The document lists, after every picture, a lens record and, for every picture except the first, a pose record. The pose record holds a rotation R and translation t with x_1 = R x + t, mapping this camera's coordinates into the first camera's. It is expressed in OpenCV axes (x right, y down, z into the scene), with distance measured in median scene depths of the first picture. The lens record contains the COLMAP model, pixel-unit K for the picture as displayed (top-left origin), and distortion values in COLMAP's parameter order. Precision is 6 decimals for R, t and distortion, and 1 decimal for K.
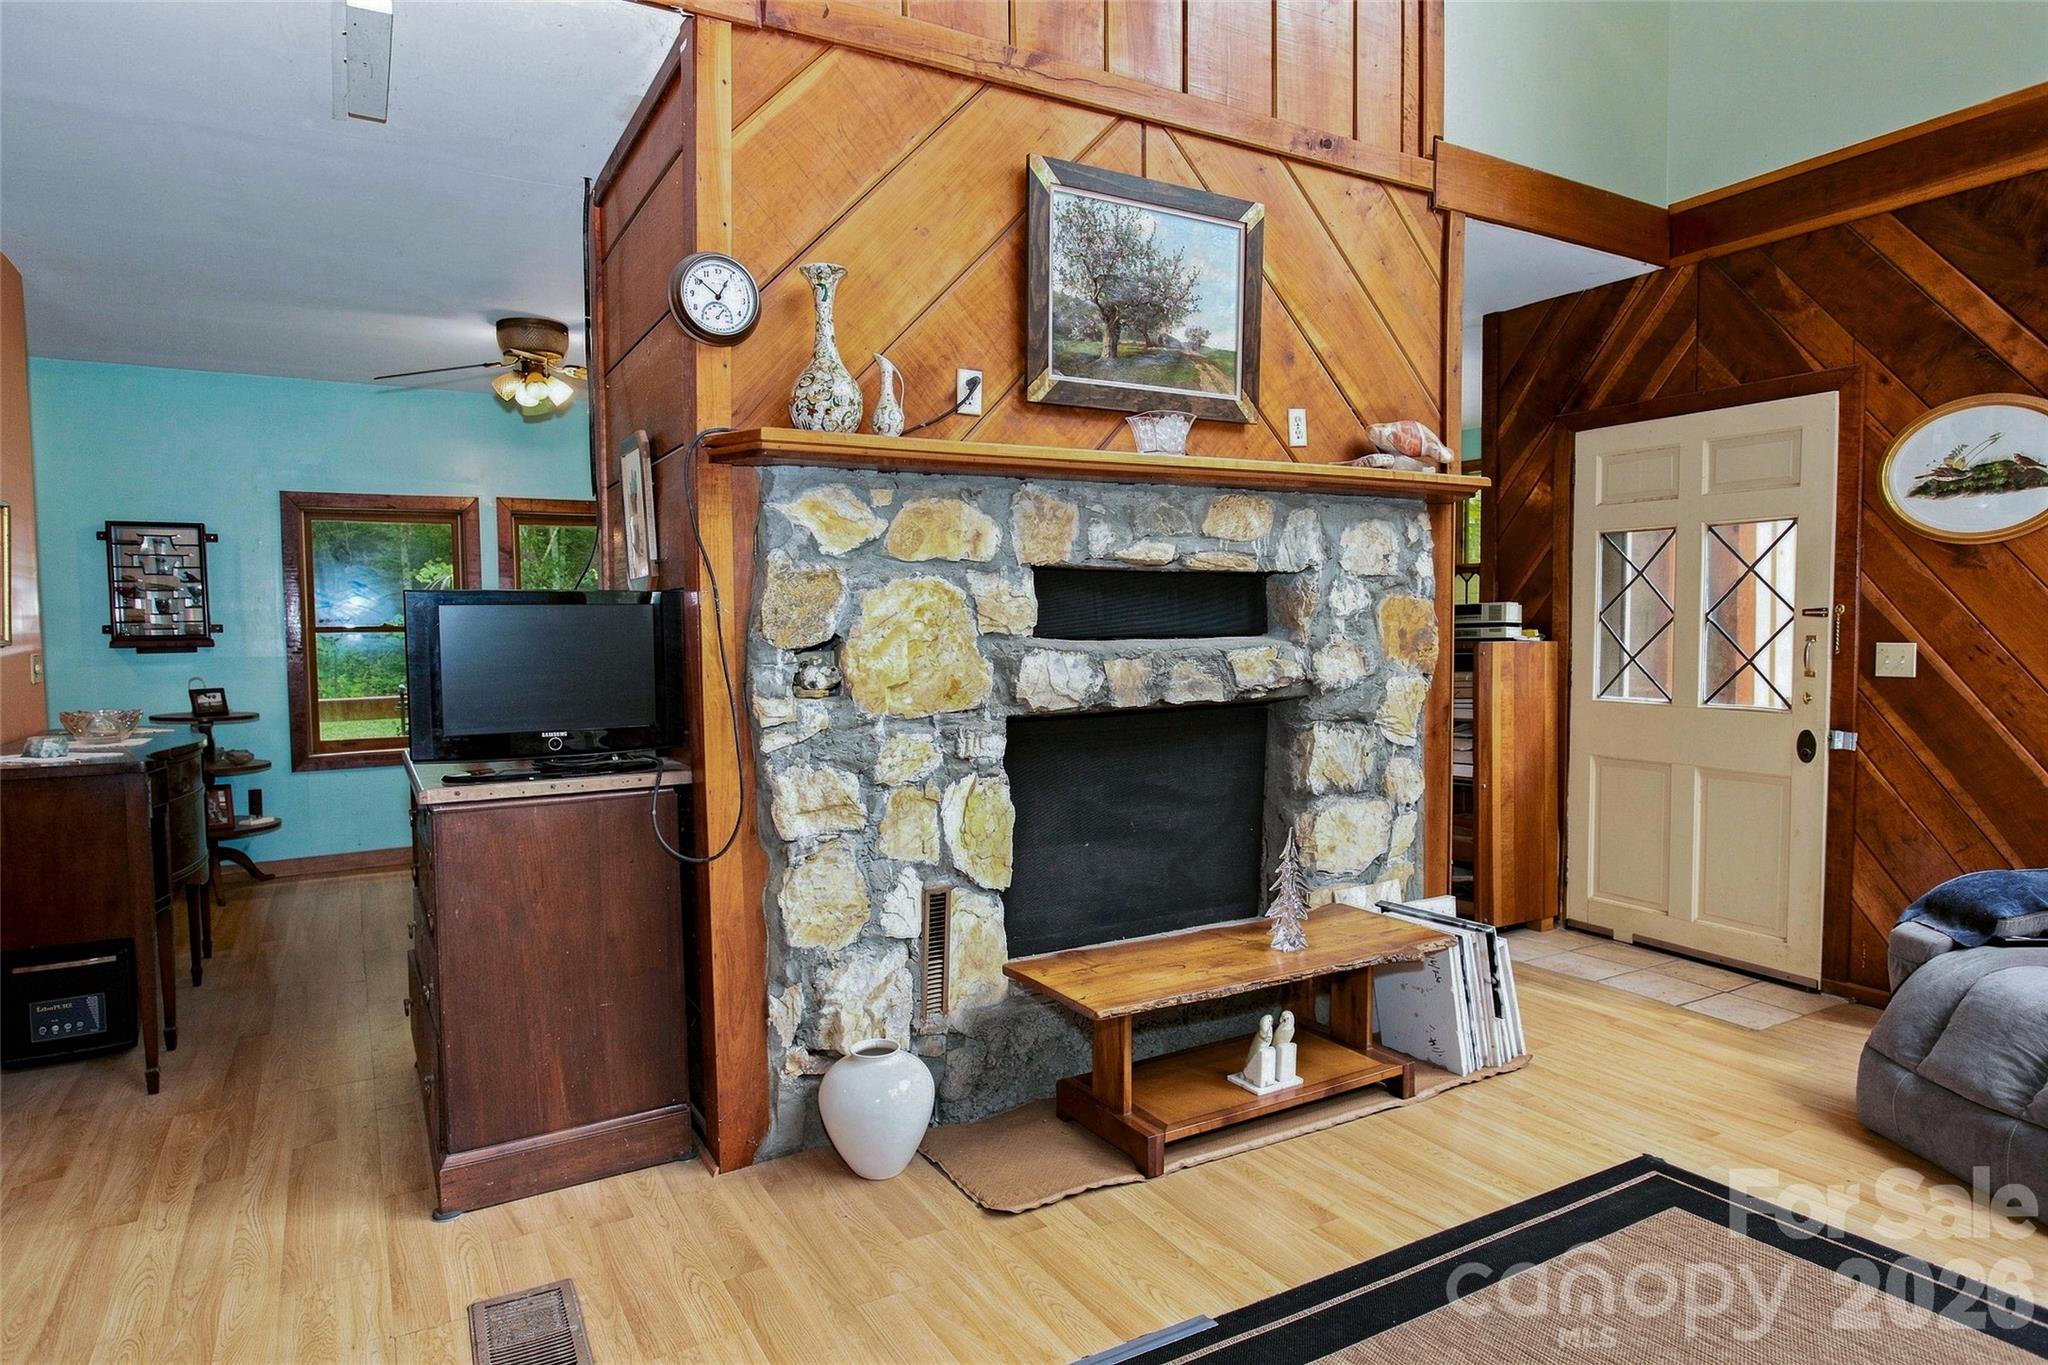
lens RADIAL K [[1182.3, 0, 1028.2], [0, 1182.3, 682.0], [0, 0, 1]] dist [-0.012507, 0.006378]
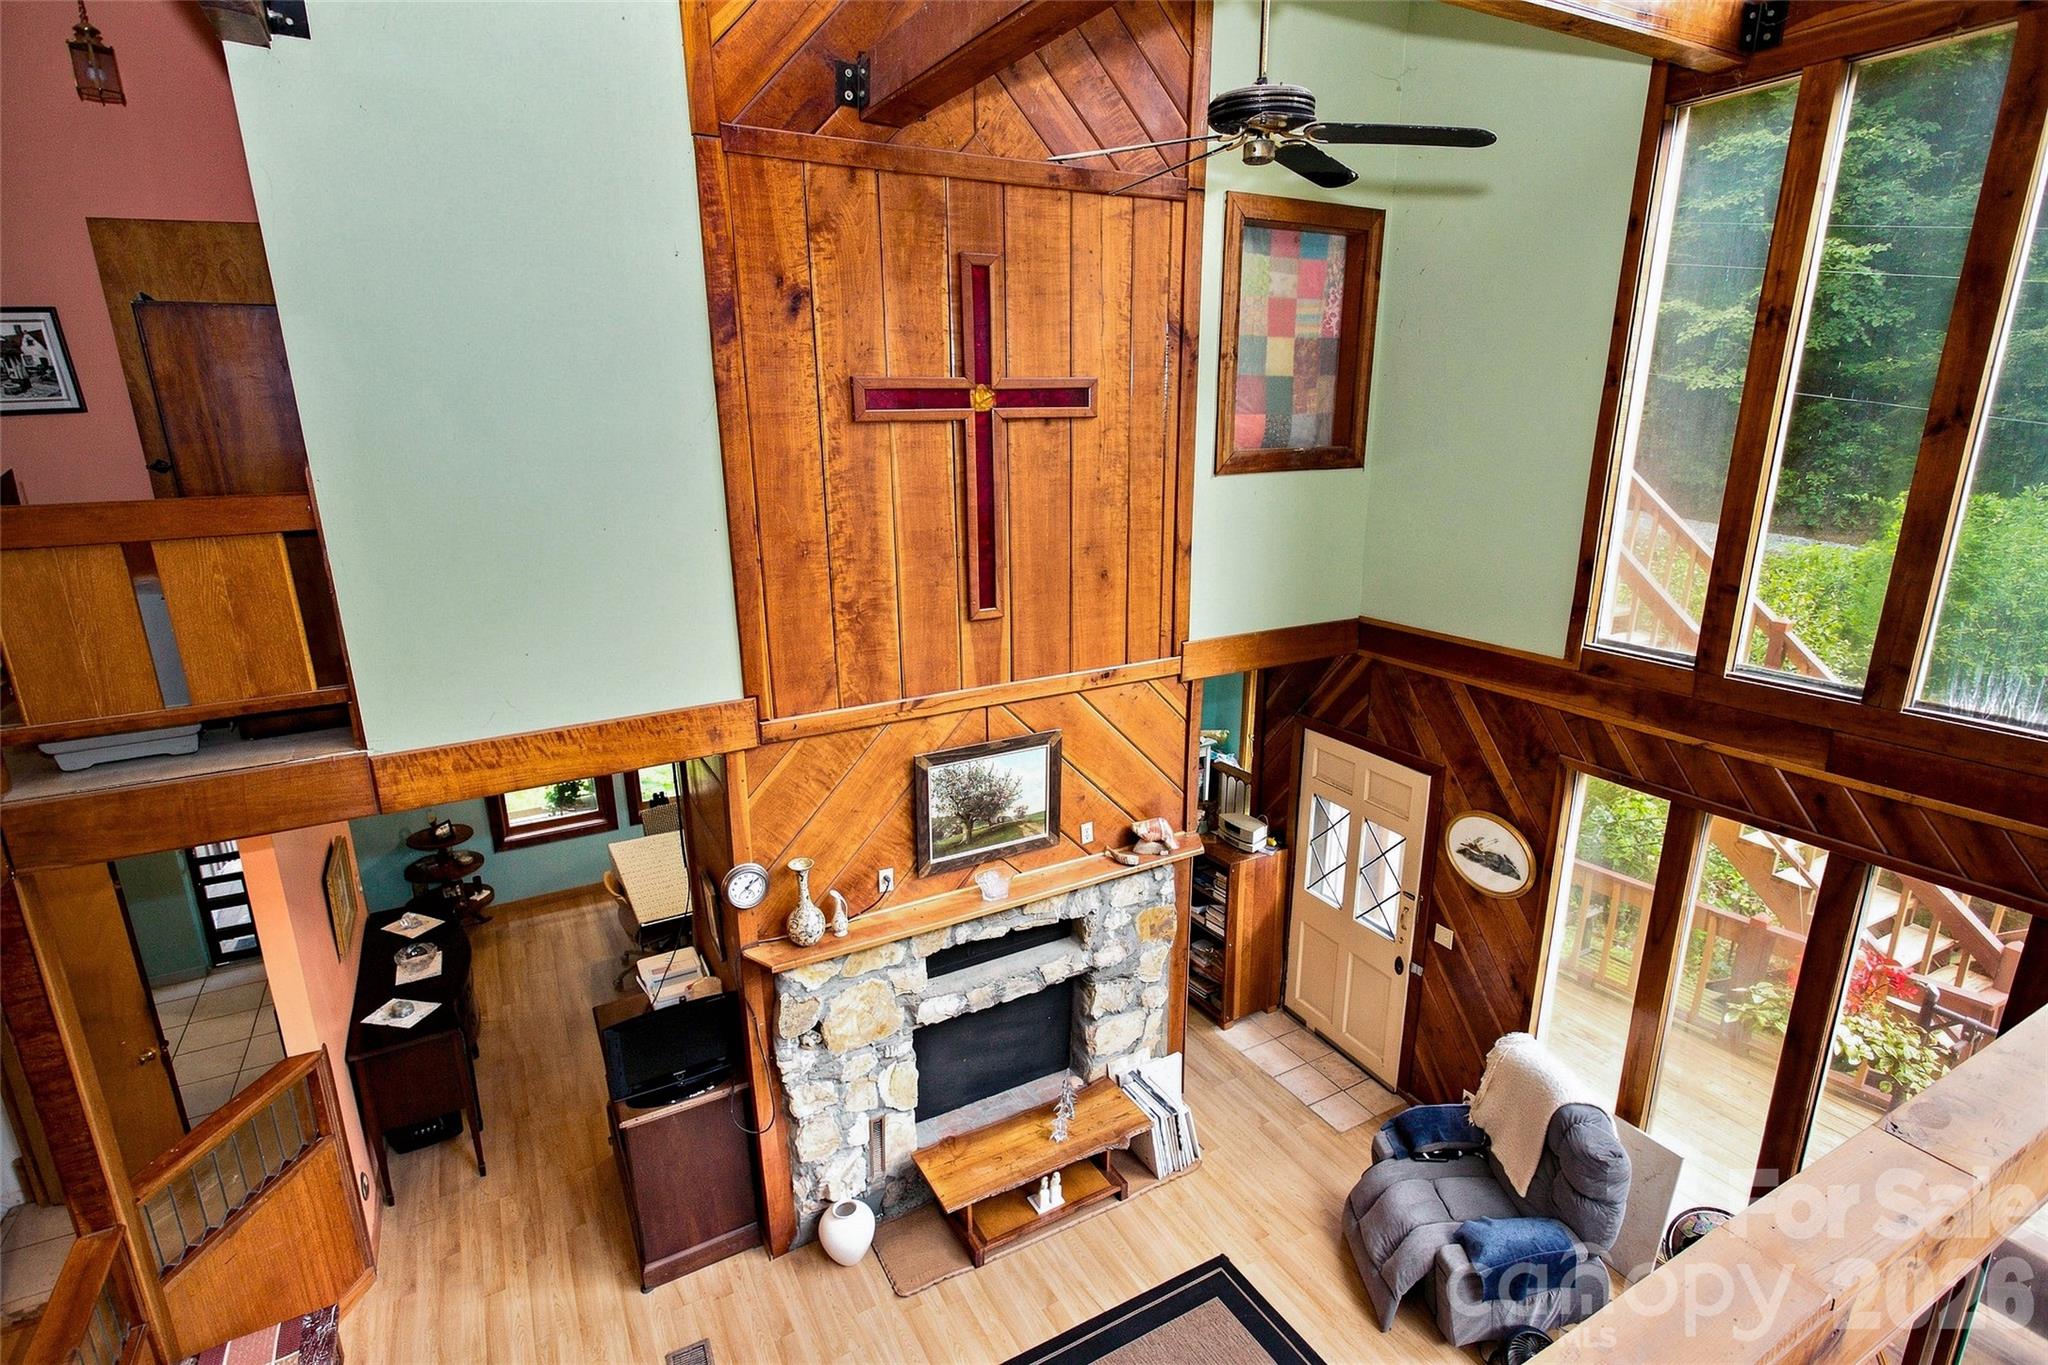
lens RADIAL K [[1011.3, 0, 1029.3], [0, 1011.3, 687.5], [0, 0, 1]] dist [-0.002141, 0.000732]
pose [[0.999762, 0.005486, -0.021138, 0.202762], [-0.000656, 0.975047, 0.221997, -0.876660], [0.021829, -0.221930, 0.974818, -0.463668]]
